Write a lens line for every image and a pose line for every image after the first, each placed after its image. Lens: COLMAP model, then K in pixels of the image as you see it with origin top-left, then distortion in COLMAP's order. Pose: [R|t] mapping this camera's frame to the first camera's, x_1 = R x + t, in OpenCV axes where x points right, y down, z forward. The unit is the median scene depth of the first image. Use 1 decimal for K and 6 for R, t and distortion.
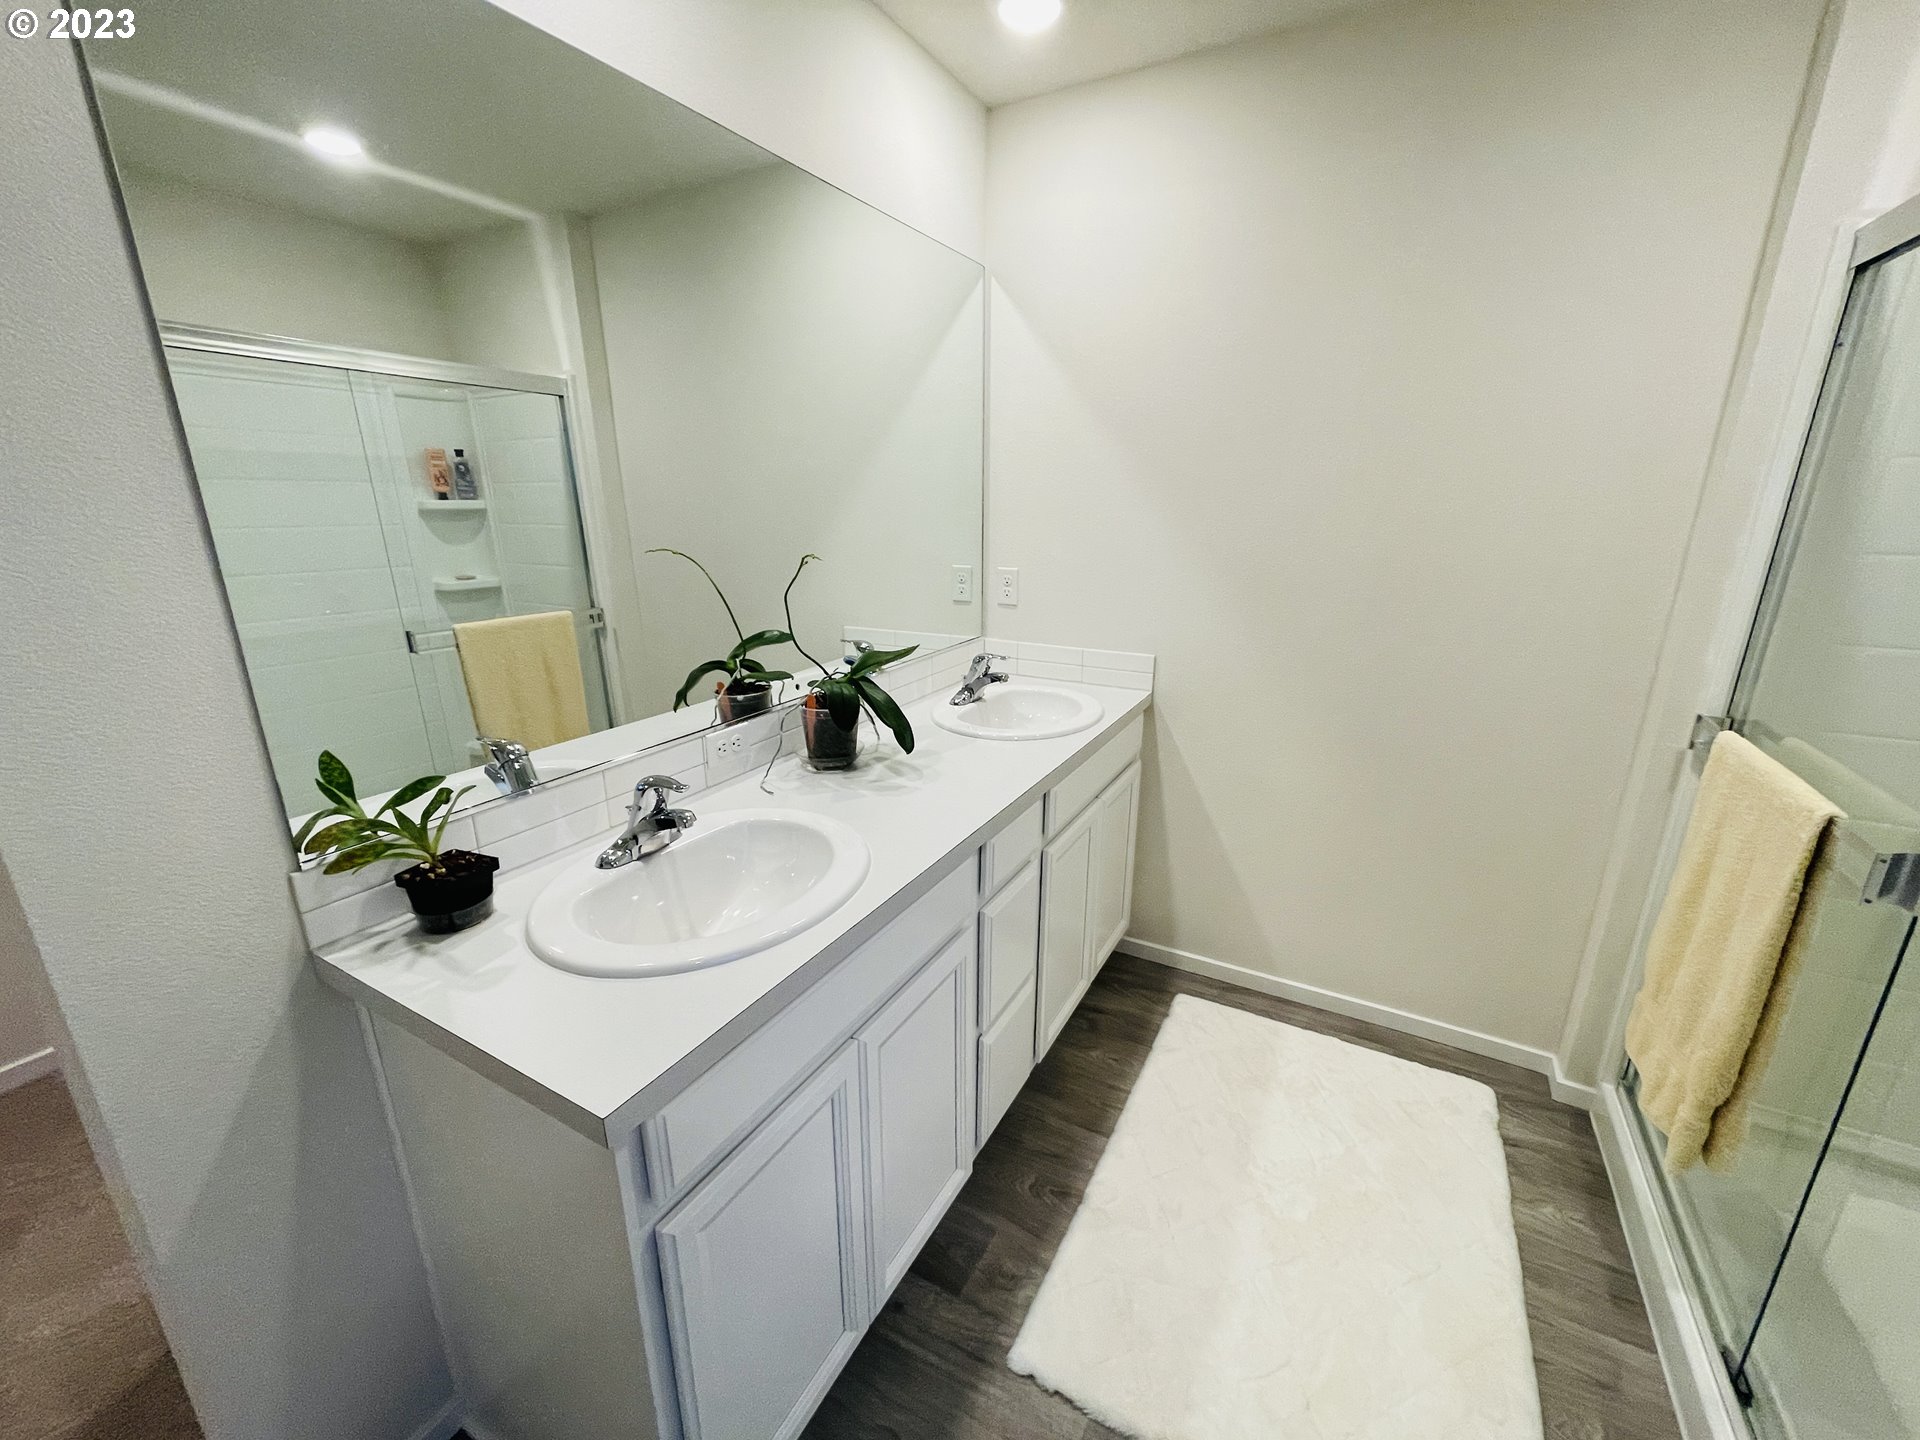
lens RADIAL K [[773.6, 0, 969.4], [0, 773.6, 720.4], [0, 0, 1]] dist [-0.000829, -0.000661]
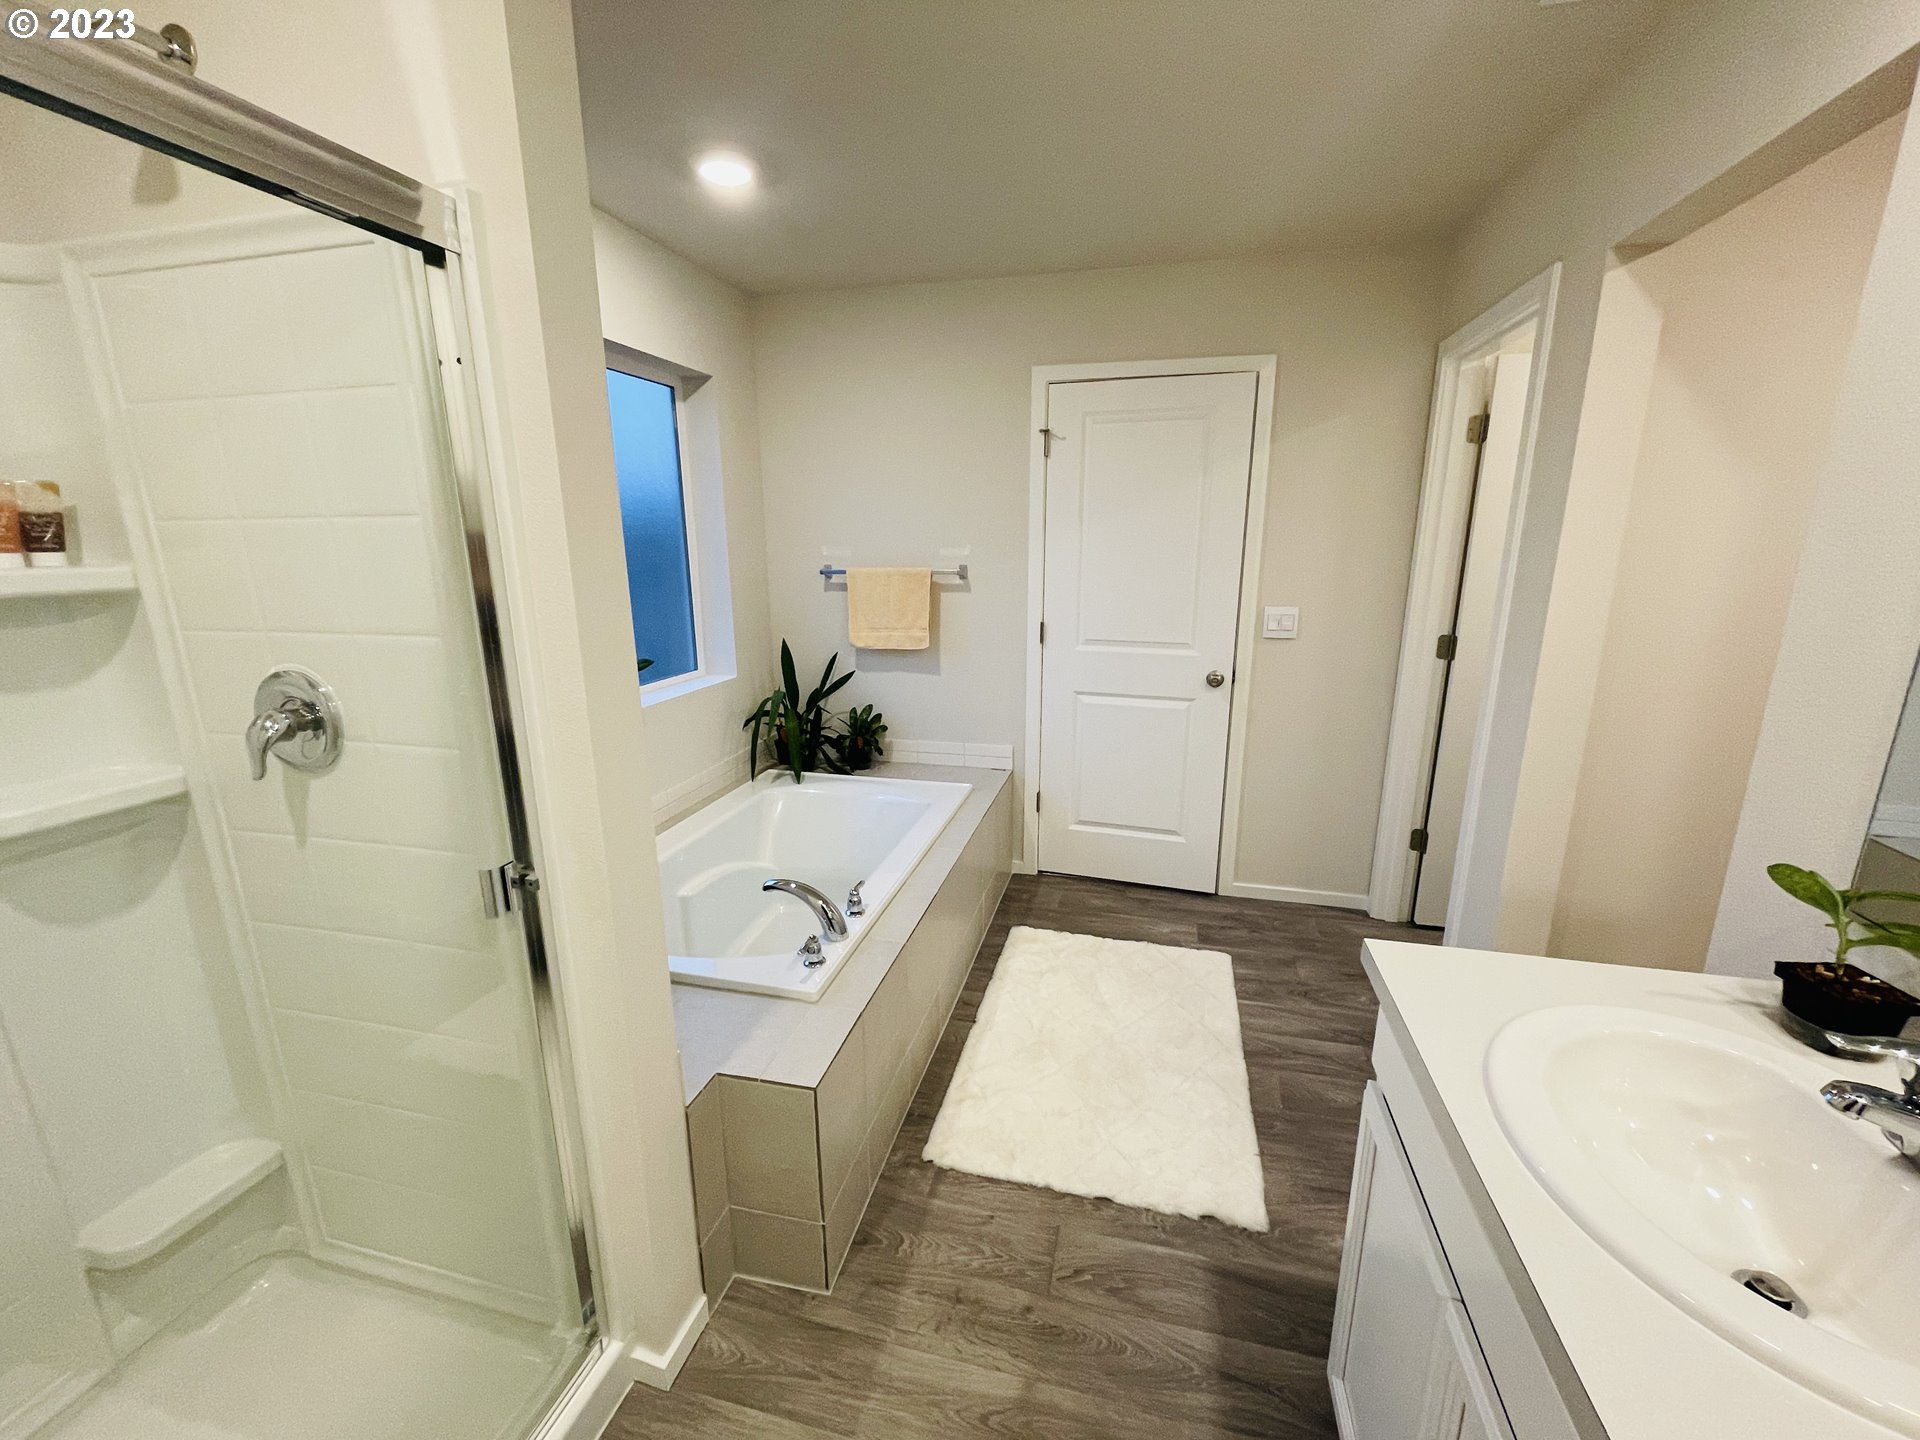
lens RADIAL K [[773.6, 0, 963.5], [0, 773.6, 723.1], [0, 0, 1]] dist [-0.000829, -0.000661]
pose [[-0.966704, 0.068258, -0.246626, 0.316333], [-0.064561, 0.867534, 0.493169, -0.279630], [0.247619, 0.492671, -0.834242, 0.868631]]
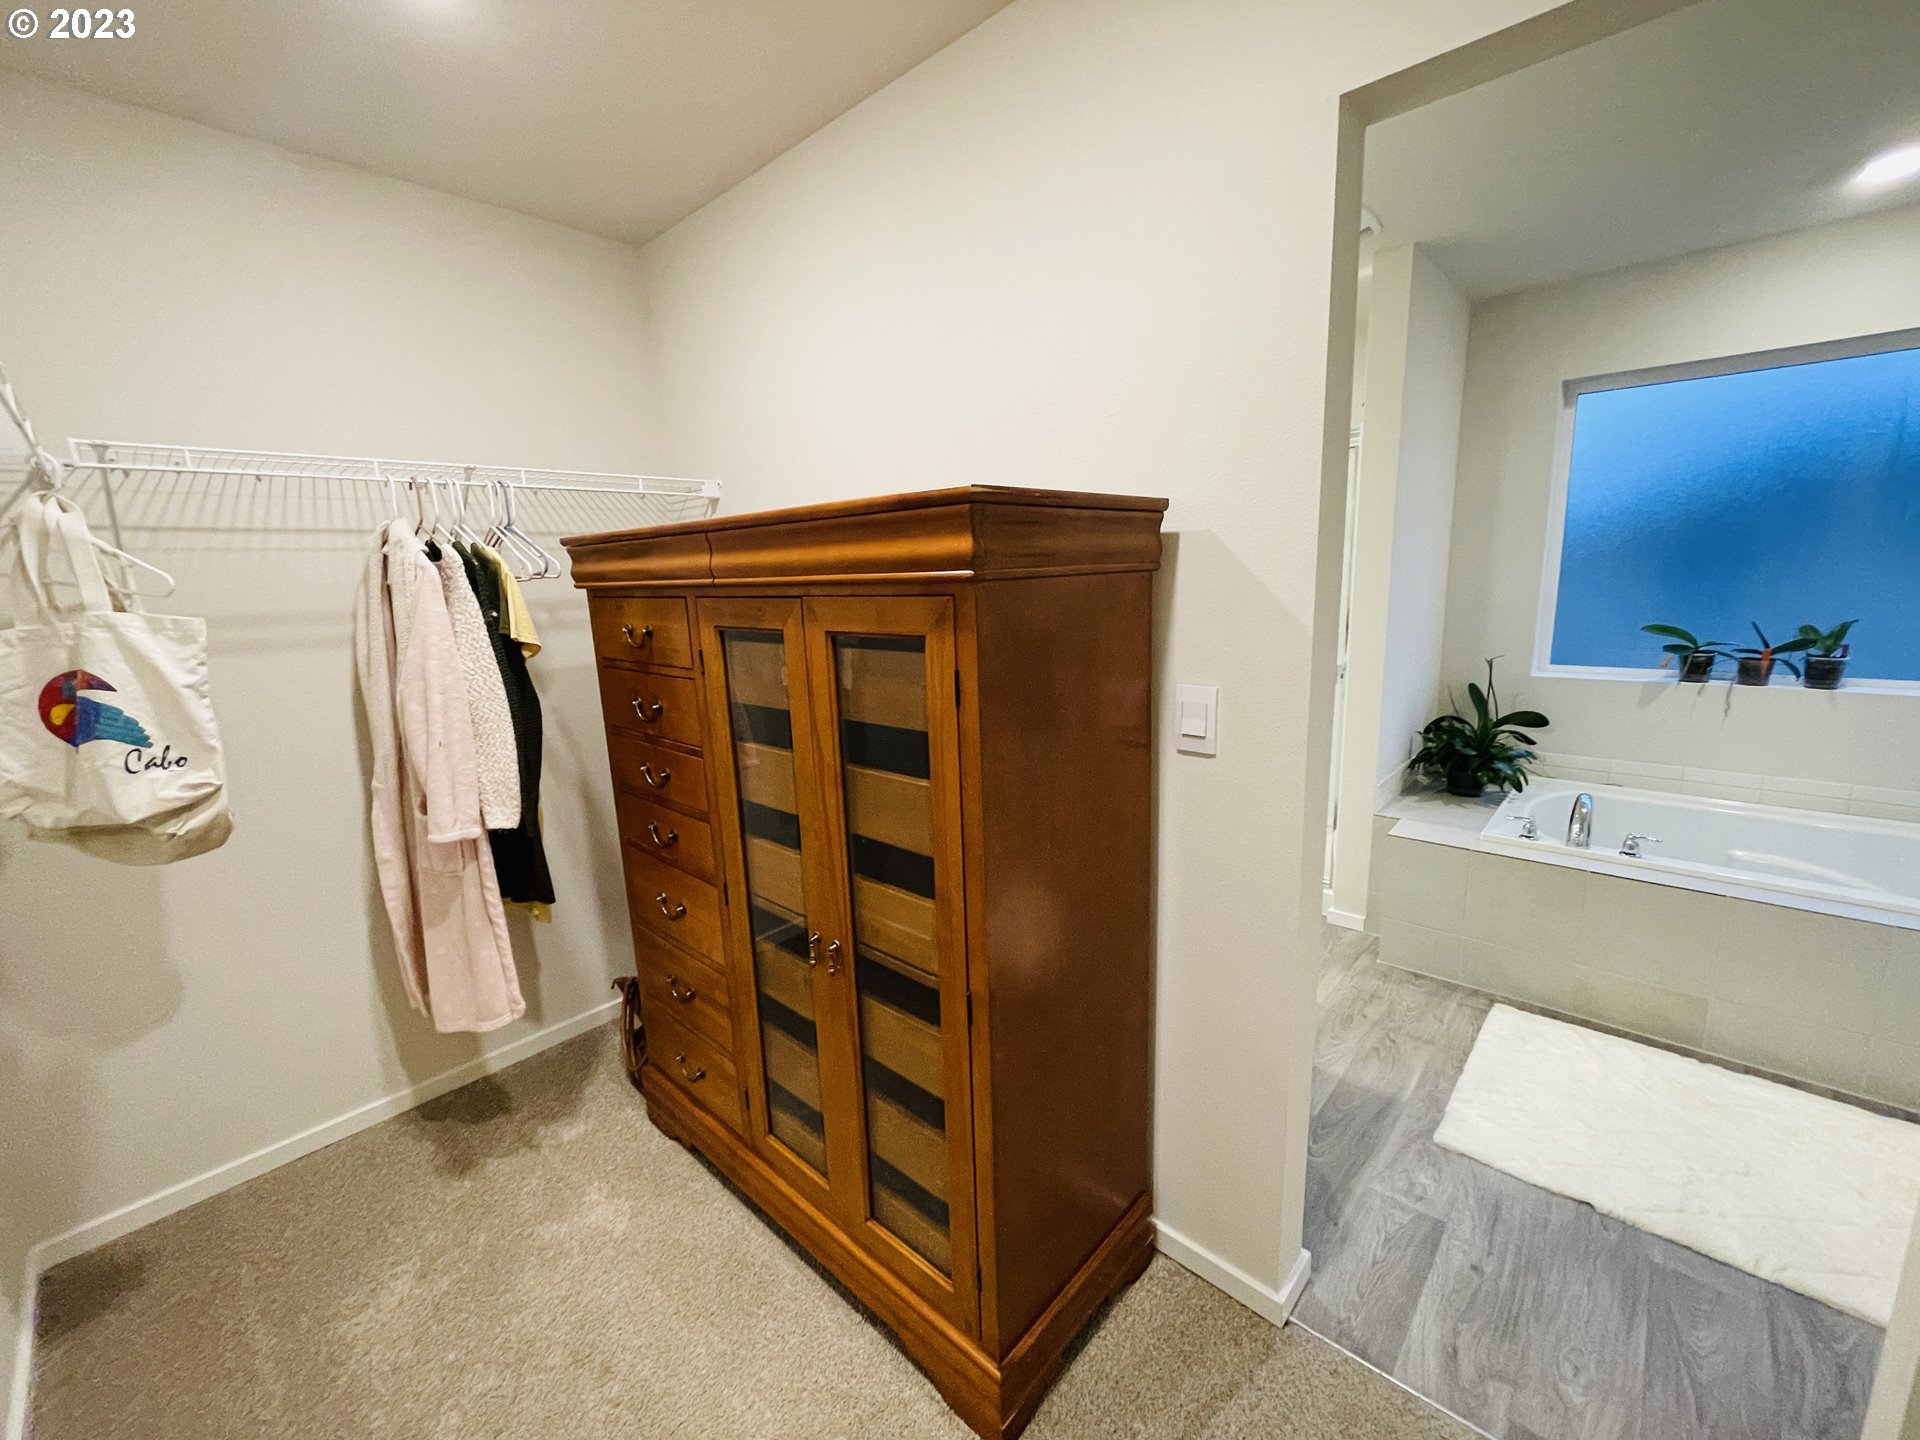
lens RADIAL K [[773.6, 0, 959.5], [0, 773.6, 718.3], [0, 0, 1]] dist [-0.000829, -0.000661]
pose [[0.243231, -0.189401, 0.951297, -1.476495], [0.307221, 0.945299, 0.109655, -0.154070], [-0.920029, 0.265587, 0.288114, 0.589103]]
